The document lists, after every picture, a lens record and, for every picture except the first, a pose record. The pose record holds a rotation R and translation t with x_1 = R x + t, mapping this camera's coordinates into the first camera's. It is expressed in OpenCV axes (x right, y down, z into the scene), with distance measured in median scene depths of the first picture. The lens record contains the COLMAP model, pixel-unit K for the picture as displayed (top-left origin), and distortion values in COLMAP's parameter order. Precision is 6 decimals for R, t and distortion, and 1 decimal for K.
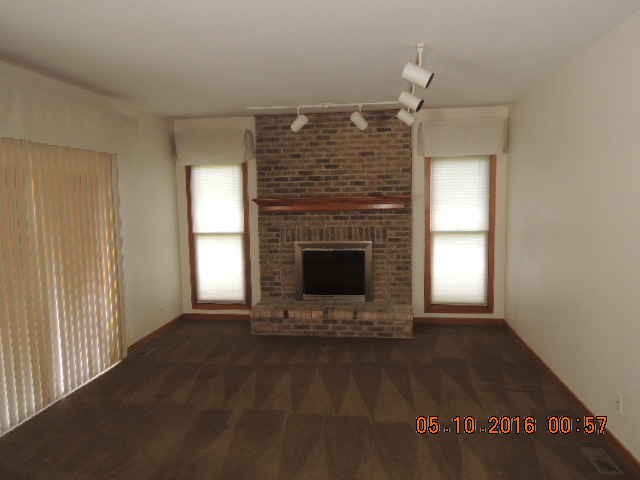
lens RADIAL K [[462.5, 0, 322.7], [0, 462.5, 241.9], [0, 0, 1]] dist [-0.006756, -0.011931]
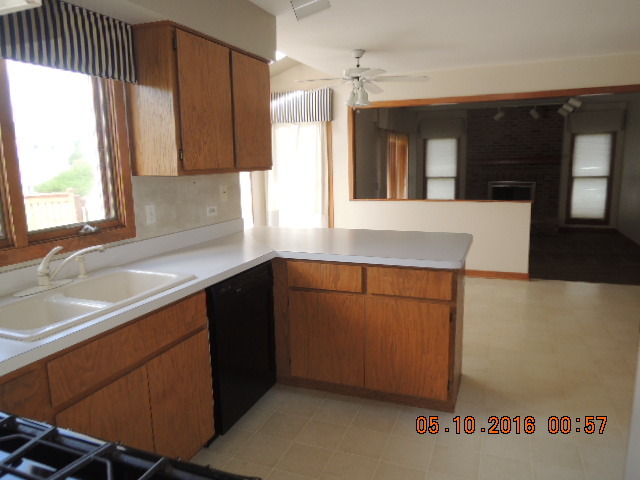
lens RADIAL K [[462.5, 0, 318.4], [0, 462.5, 237.9], [0, 0, 1]] dist [-0.006756, -0.011931]
pose [[0.975022, 0.032404, -0.219732, -0.302919], [-0.013717, 0.996197, 0.086043, 0.071460], [0.221684, -0.080880, 0.971758, -0.896121]]
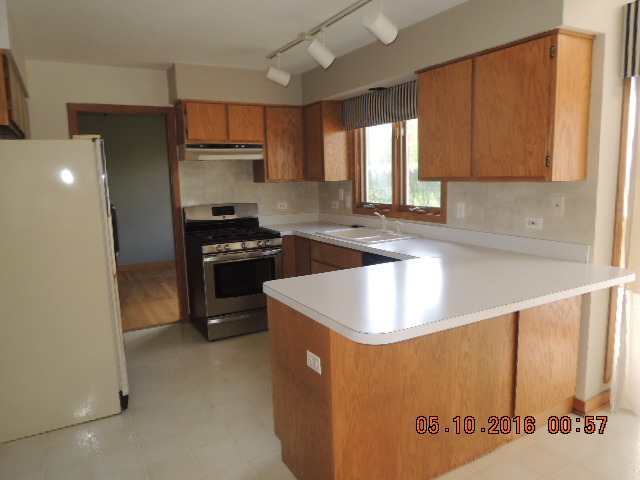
lens RADIAL K [[462.5, 0, 320.0], [0, 462.5, 240.1], [0, 0, 1]] dist [-0.006756, -0.011931]
pose [[-0.776560, 0.128130, -0.616877, 0.775635], [-0.013354, 0.975535, 0.219437, -0.248032], [0.629902, 0.178644, -0.755850, 2.480585]]
